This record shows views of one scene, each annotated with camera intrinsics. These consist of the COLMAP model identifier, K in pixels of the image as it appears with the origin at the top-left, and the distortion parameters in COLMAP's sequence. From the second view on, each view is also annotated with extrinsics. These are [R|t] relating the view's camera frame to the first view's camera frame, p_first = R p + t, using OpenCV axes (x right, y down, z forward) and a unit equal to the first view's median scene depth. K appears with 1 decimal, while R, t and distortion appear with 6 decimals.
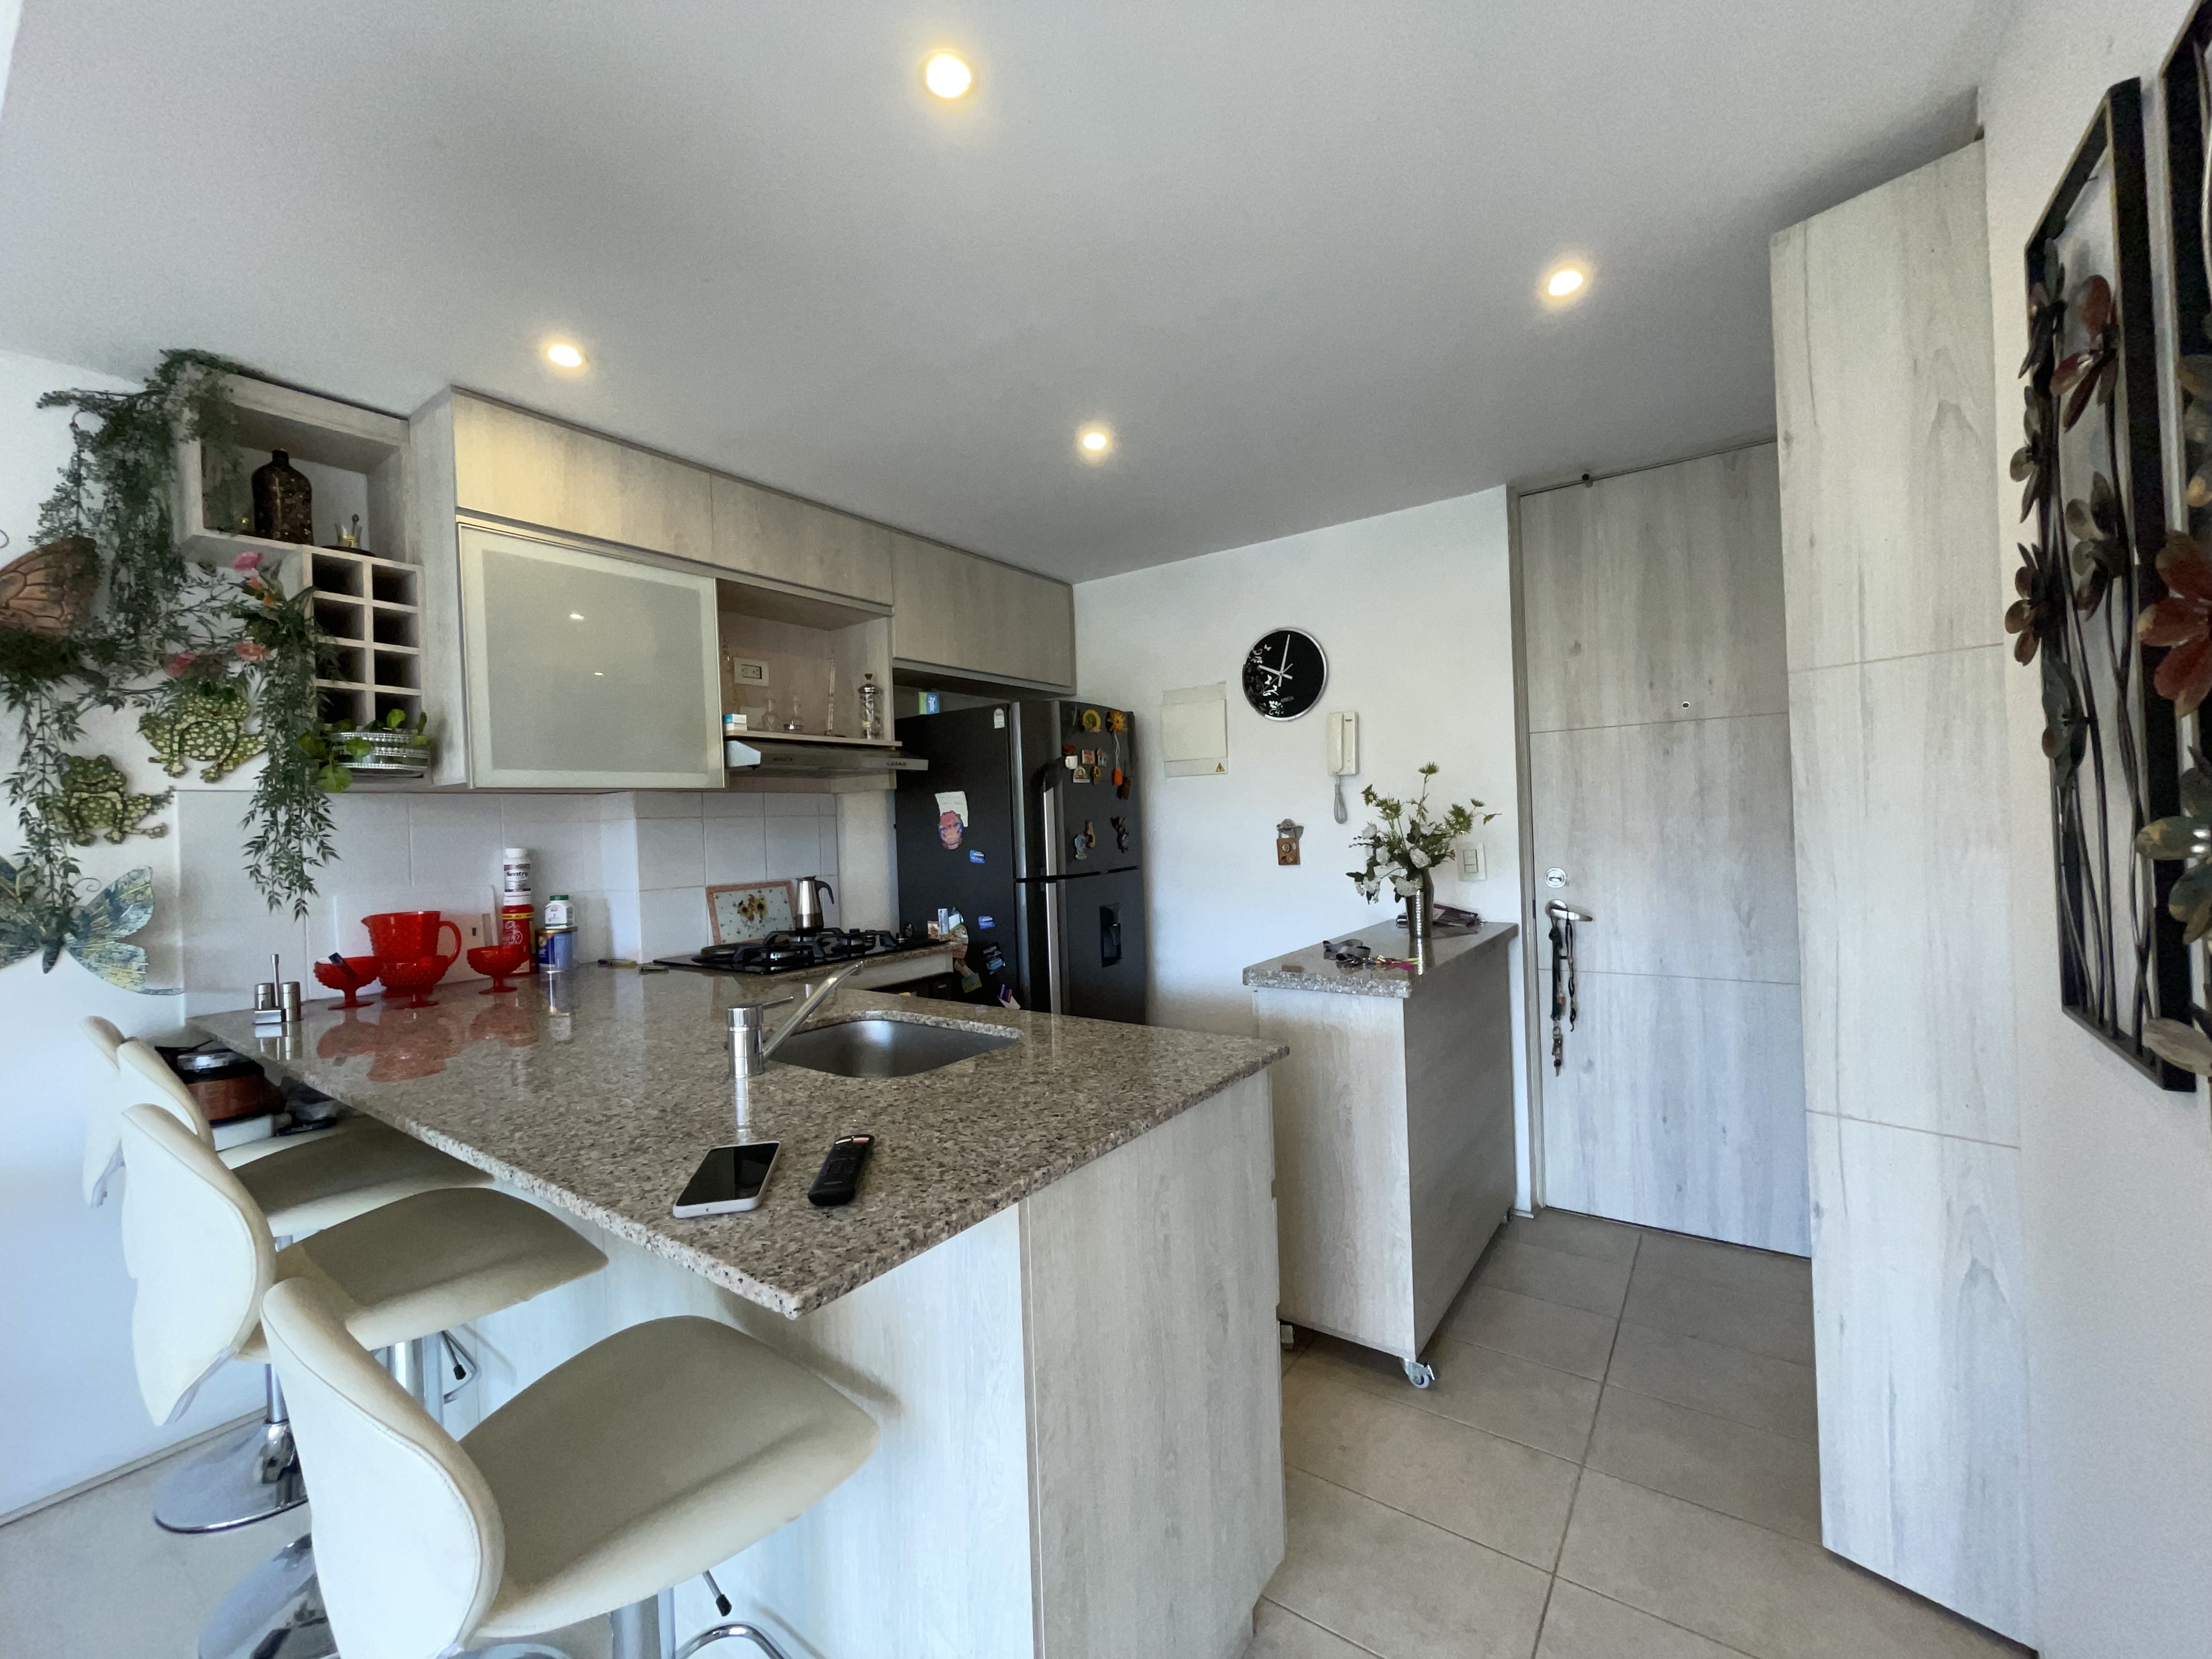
lens RADIAL K [[898.2, 0, 1108.9], [0, 898.2, 826.4], [0, 0, 1]] dist [-0.002462, 0.000038]
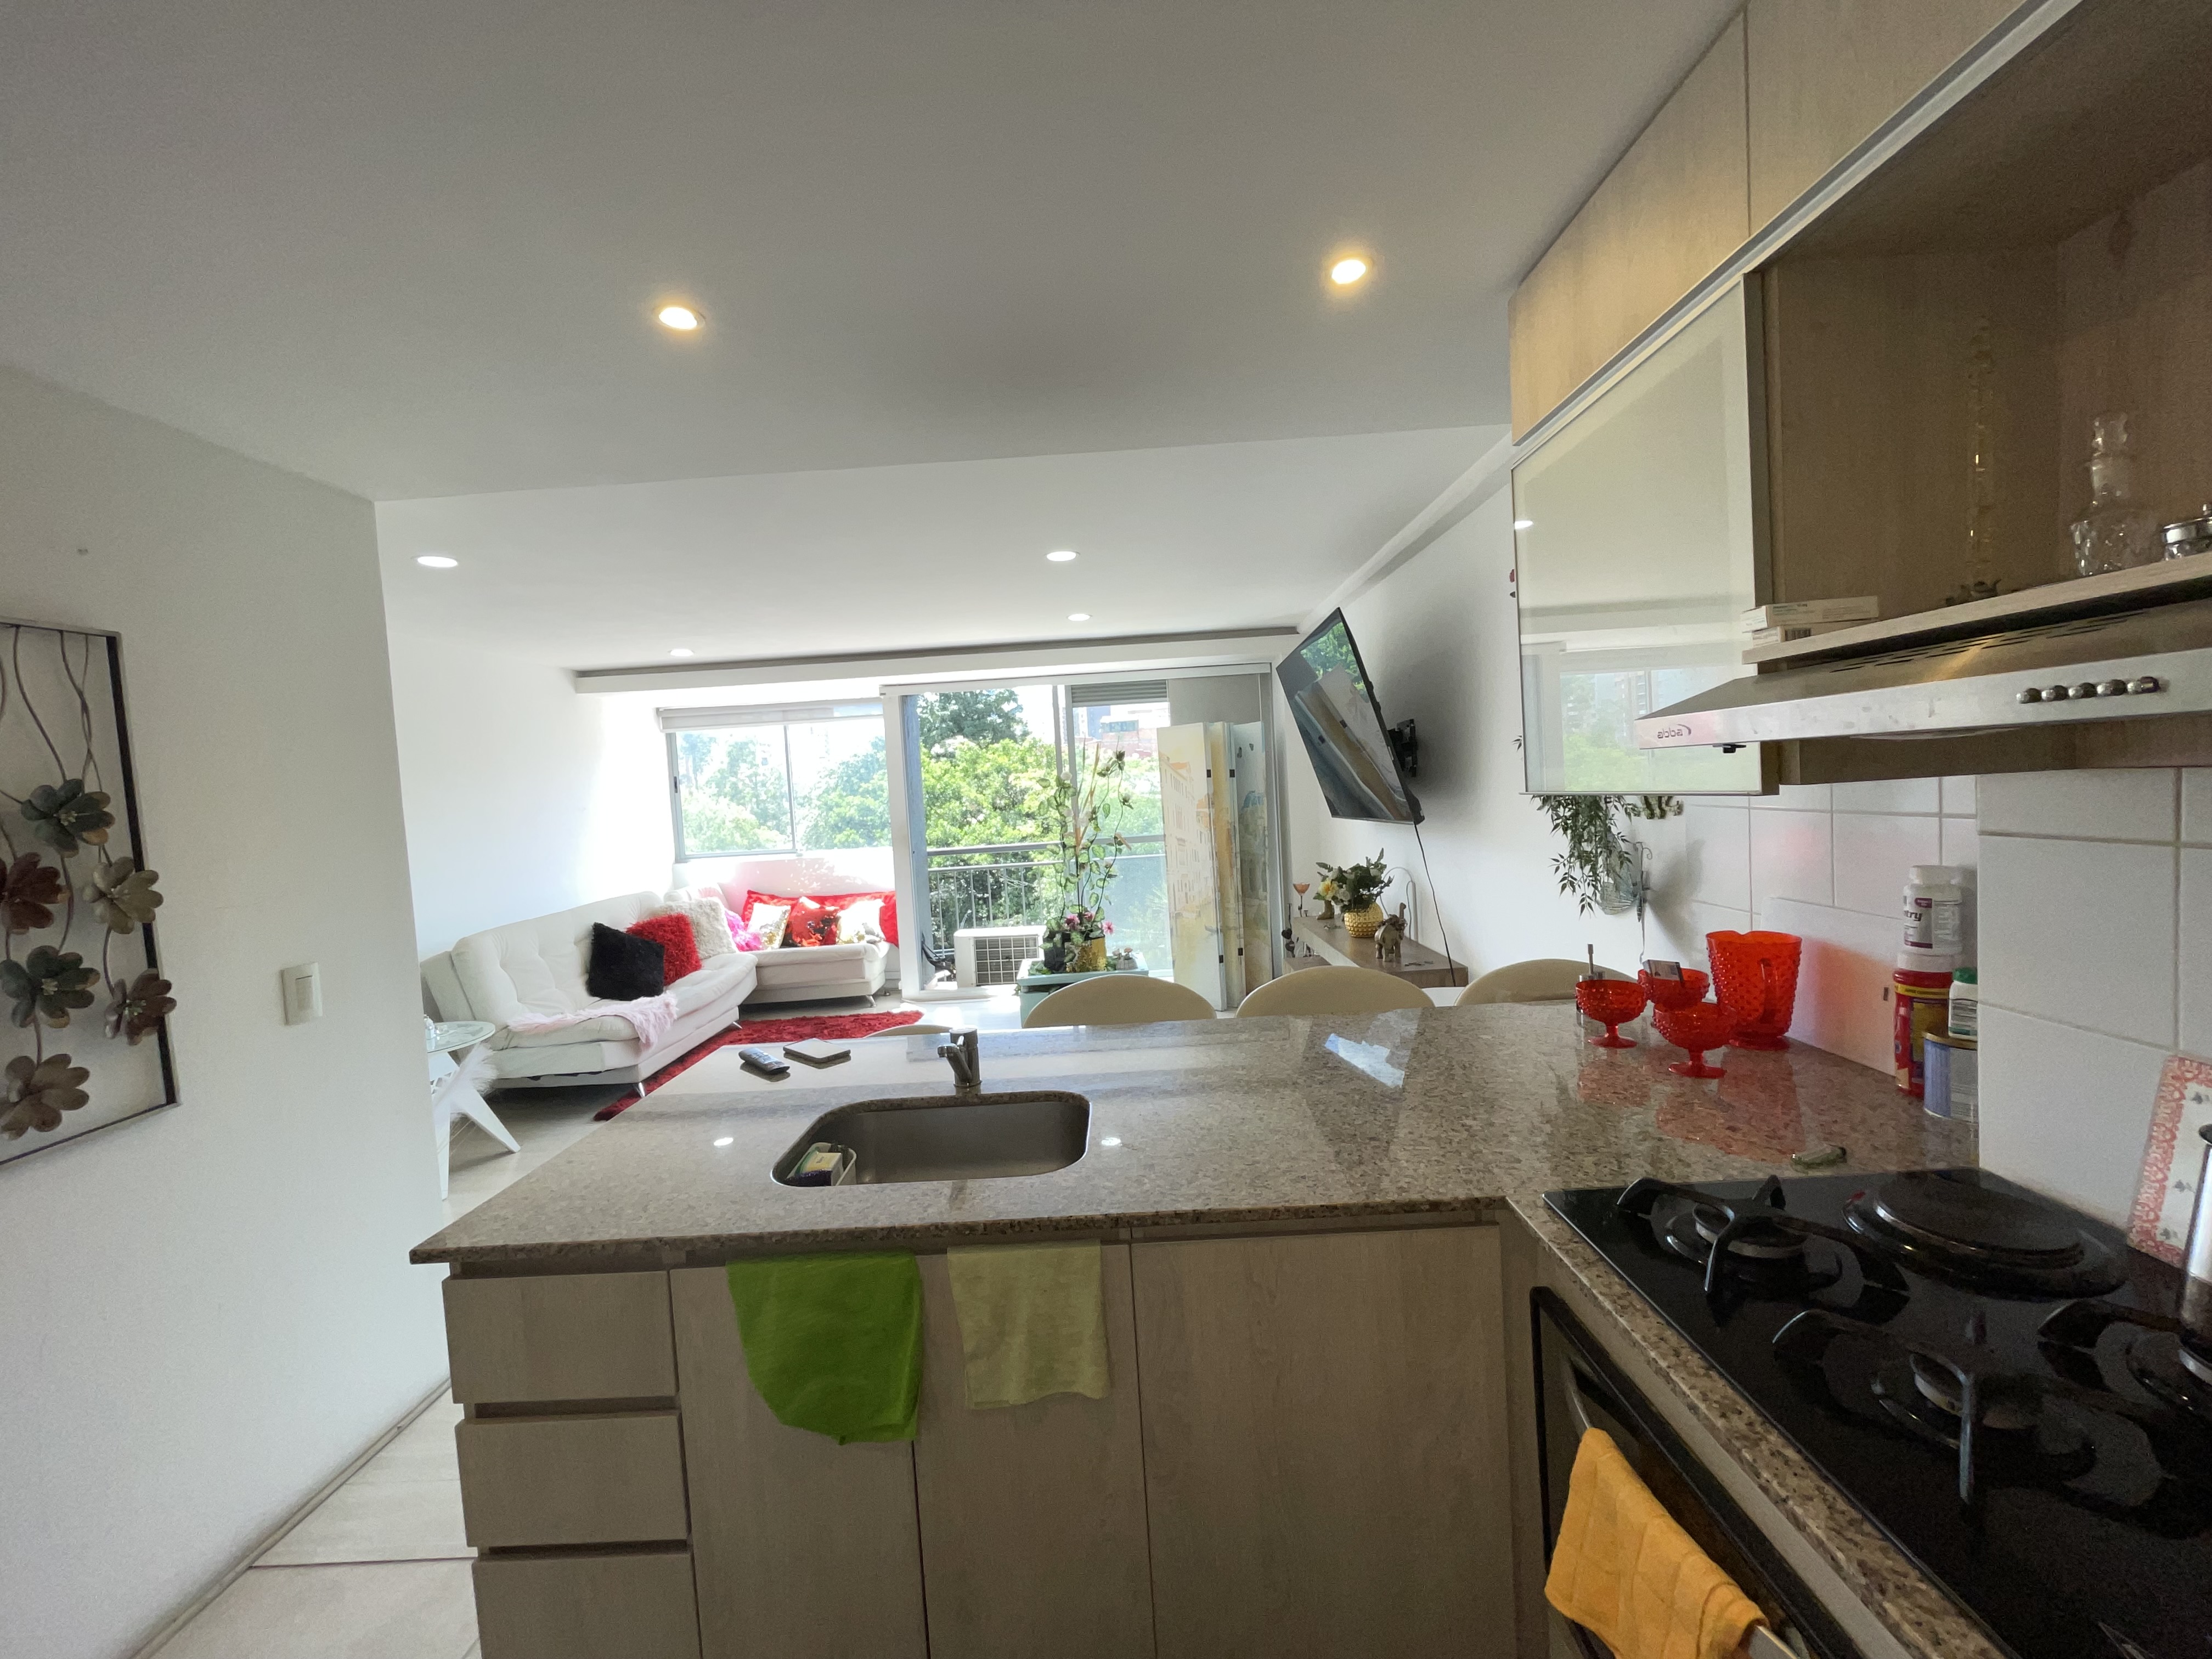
lens RADIAL K [[898.2, 0, 1108.9], [0, 898.2, 826.4], [0, 0, 1]] dist [-0.002462, 0.000038]
pose [[-0.818939, 0.111339, -0.562976, 0.052669], [0.088136, 0.993762, 0.068326, -0.077596], [0.567072, 0.006337, -0.823644, 1.108314]]
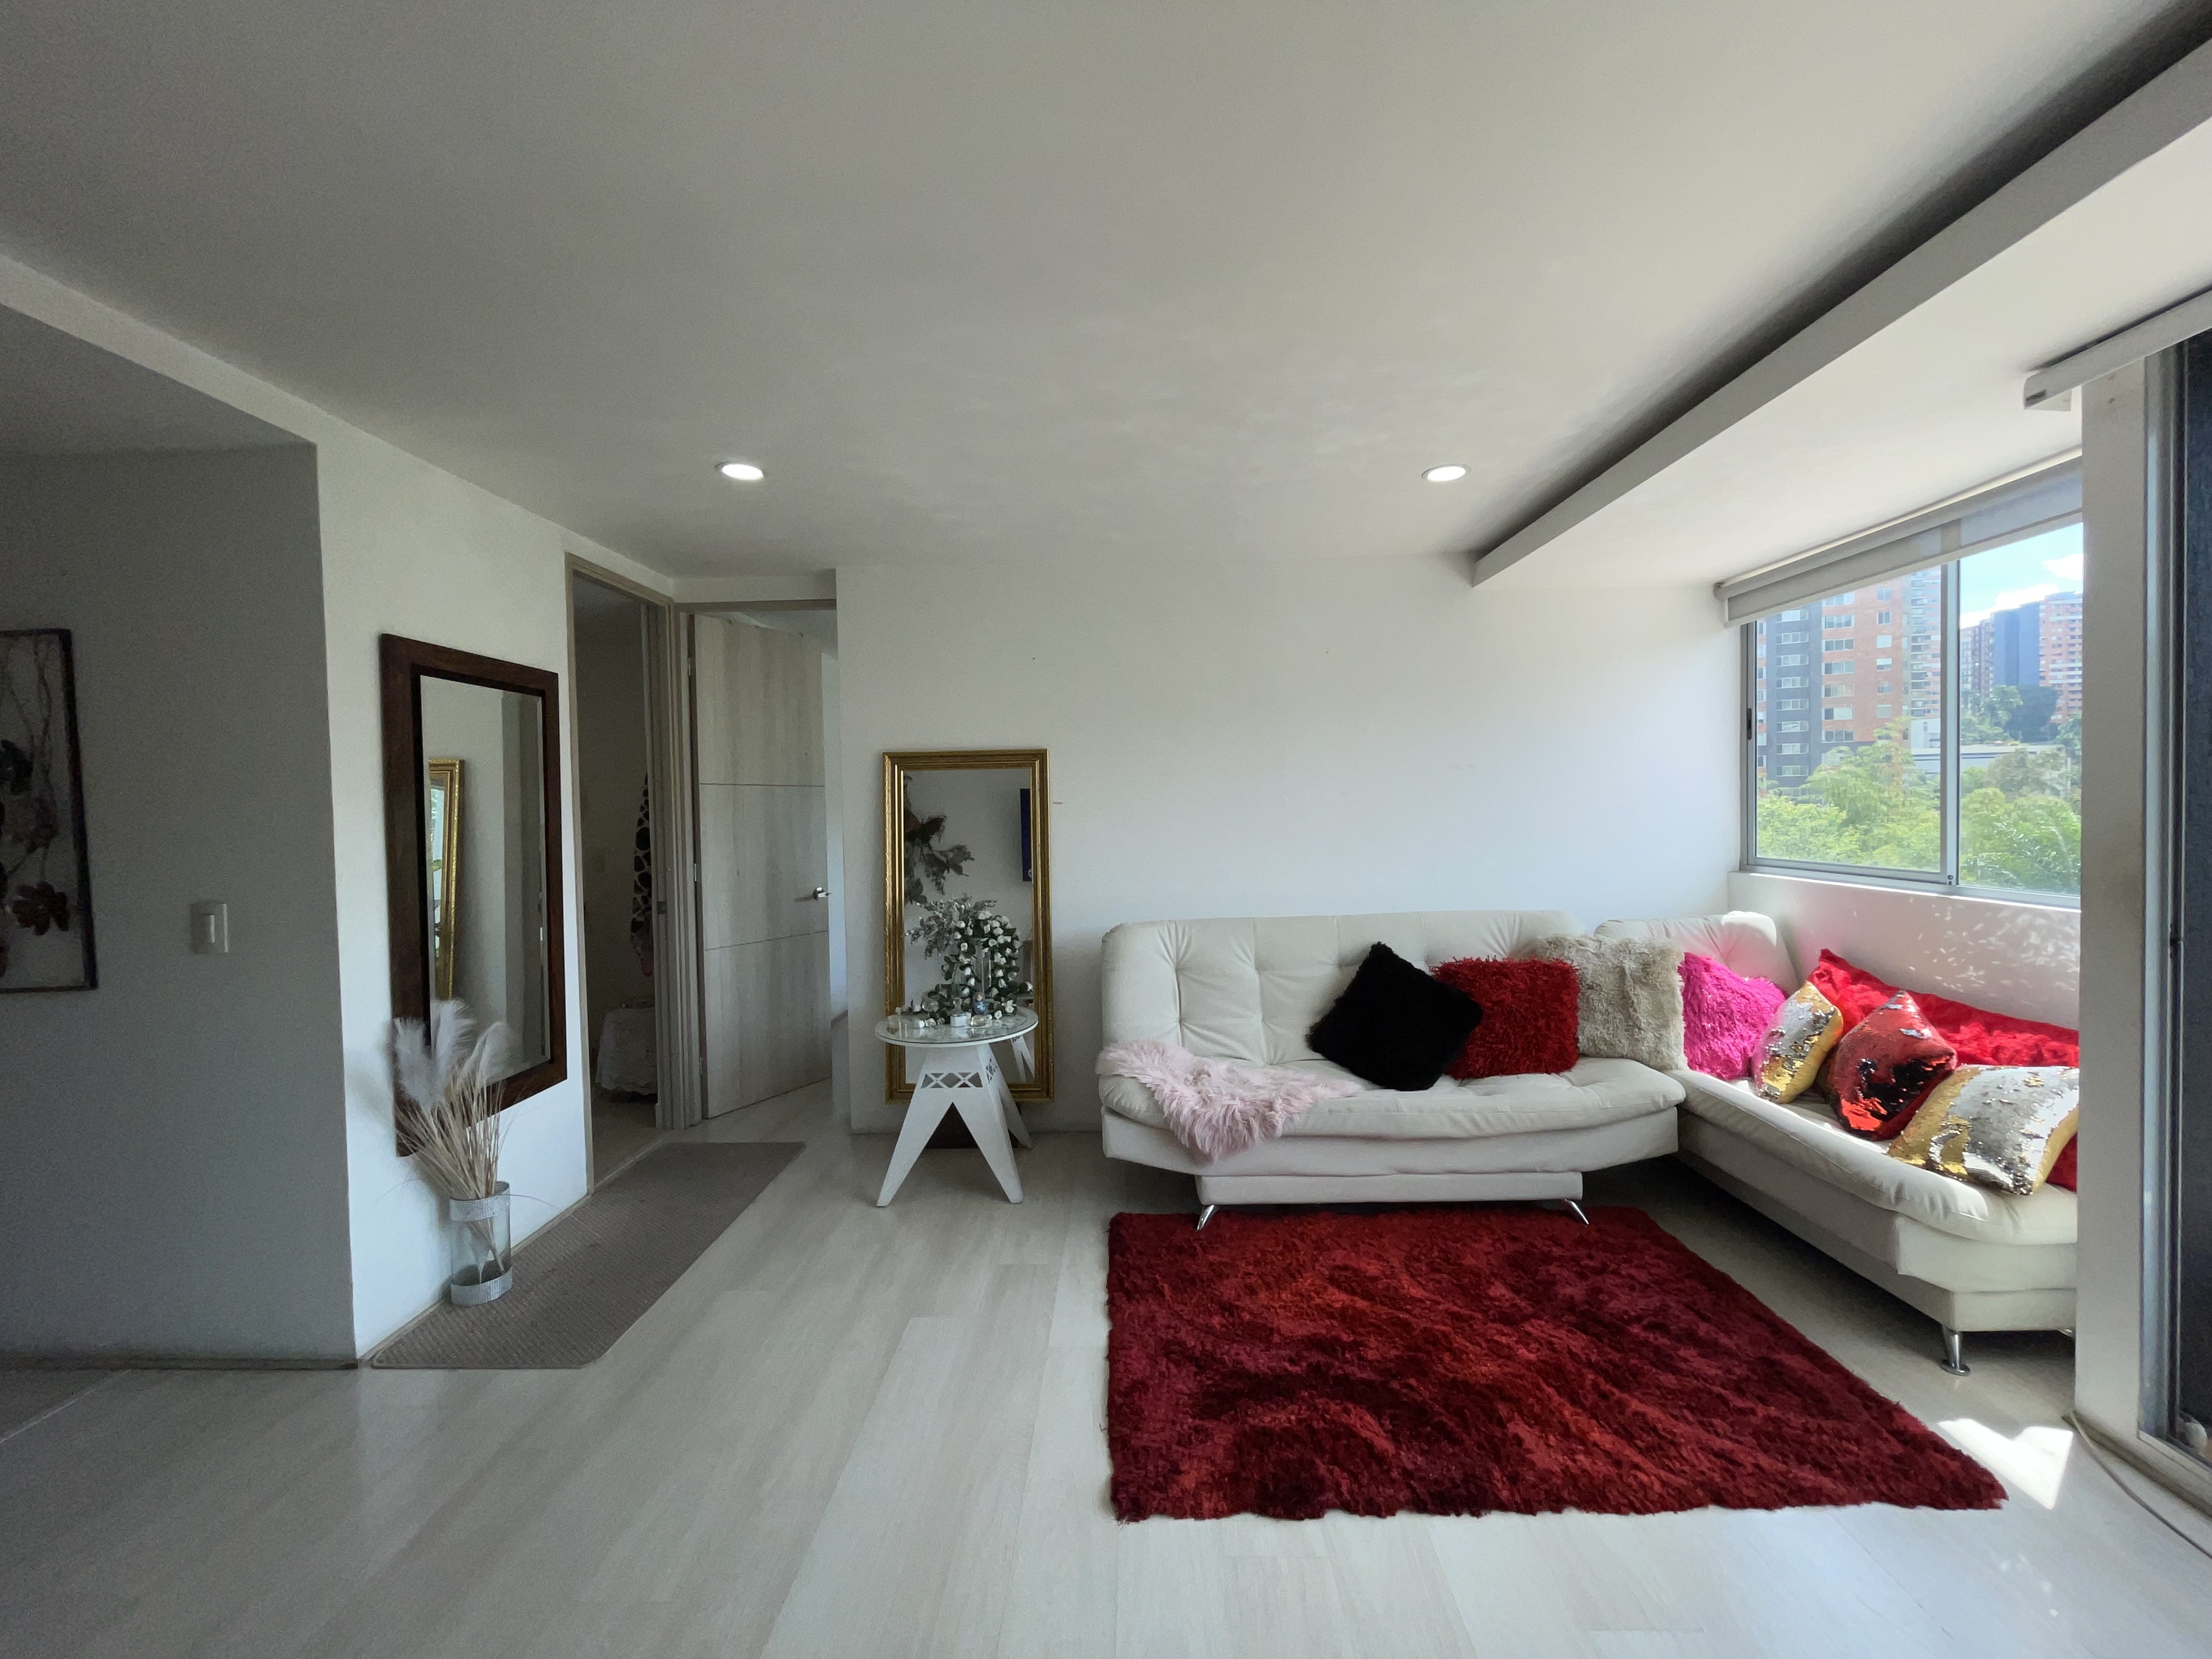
lens RADIAL K [[898.2, 0, 1108.9], [0, 898.2, 826.4], [0, 0, 1]] dist [-0.002462, 0.000038]
pose [[-0.553953, 0.028585, 0.832057, -1.002145], [0.038882, 0.999208, -0.008441, 0.000314], [-0.831639, 0.027676, -0.554626, -0.170427]]
